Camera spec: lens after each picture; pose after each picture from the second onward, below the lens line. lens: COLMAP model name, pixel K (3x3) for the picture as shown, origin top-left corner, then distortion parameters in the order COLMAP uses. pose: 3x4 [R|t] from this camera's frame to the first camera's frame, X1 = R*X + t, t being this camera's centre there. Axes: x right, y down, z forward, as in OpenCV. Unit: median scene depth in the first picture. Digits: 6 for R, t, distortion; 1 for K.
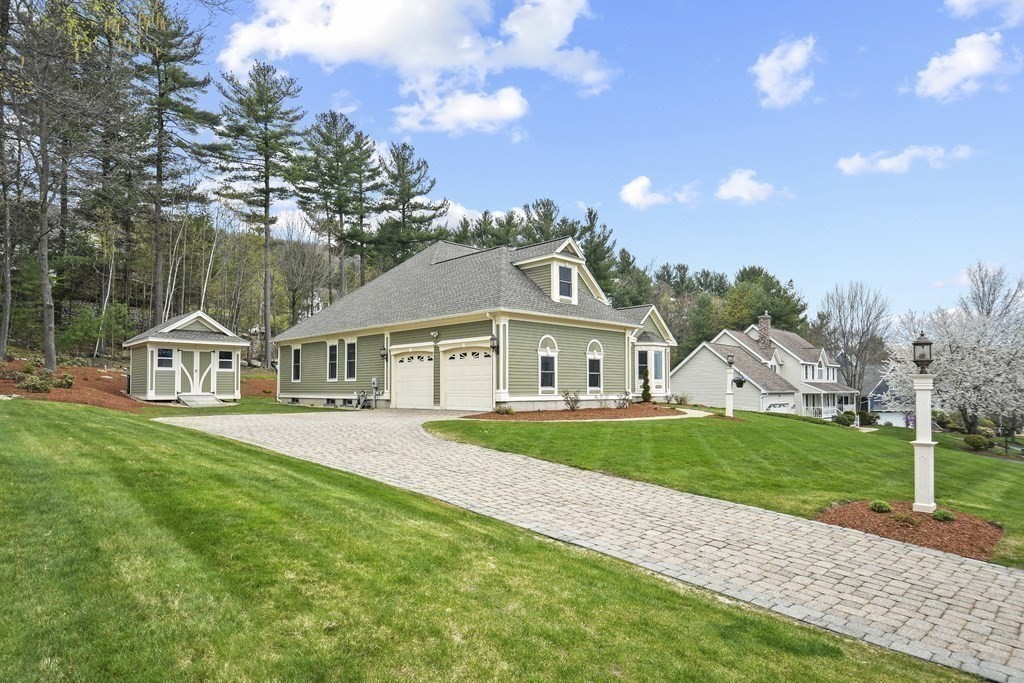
lens RADIAL K [[565.2, 0, 511.9], [0, 565.2, 364.9], [0, 0, 1]] dist [-0.000204, -0.000191]
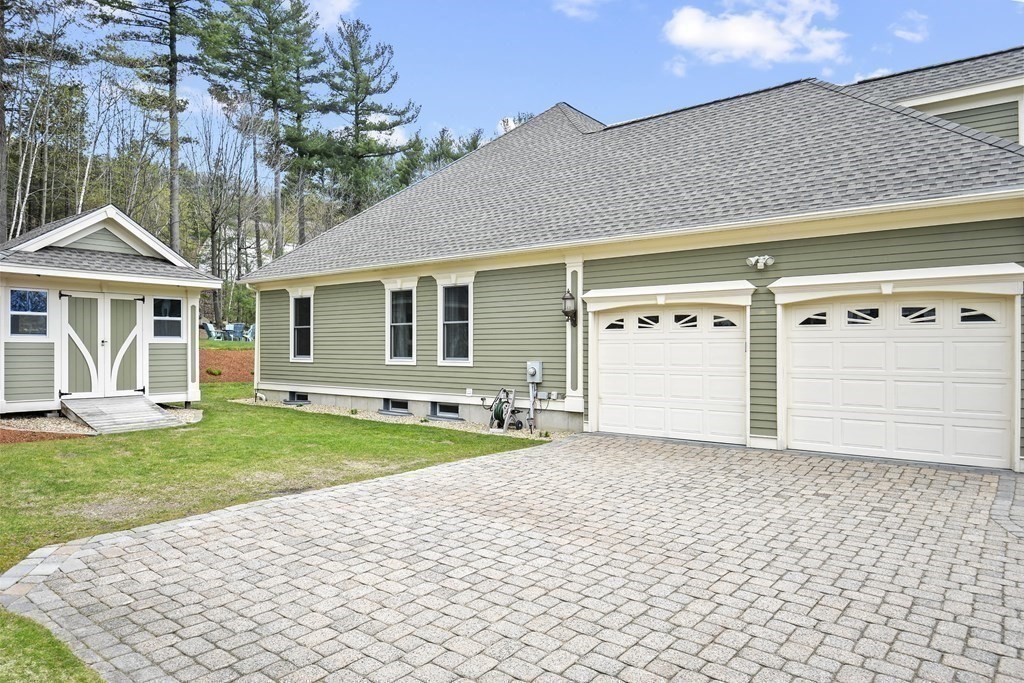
lens RADIAL K [[642.3, 0, 512.0], [0, 642.3, 341.5], [0, 0, 1]] dist [0.029373, -0.037975]
pose [[0.993292, 0.004909, 0.115533, -0.134132], [-0.008441, 0.999511, 0.030103, -0.003565], [-0.115328, -0.030876, 0.992847, 0.206727]]
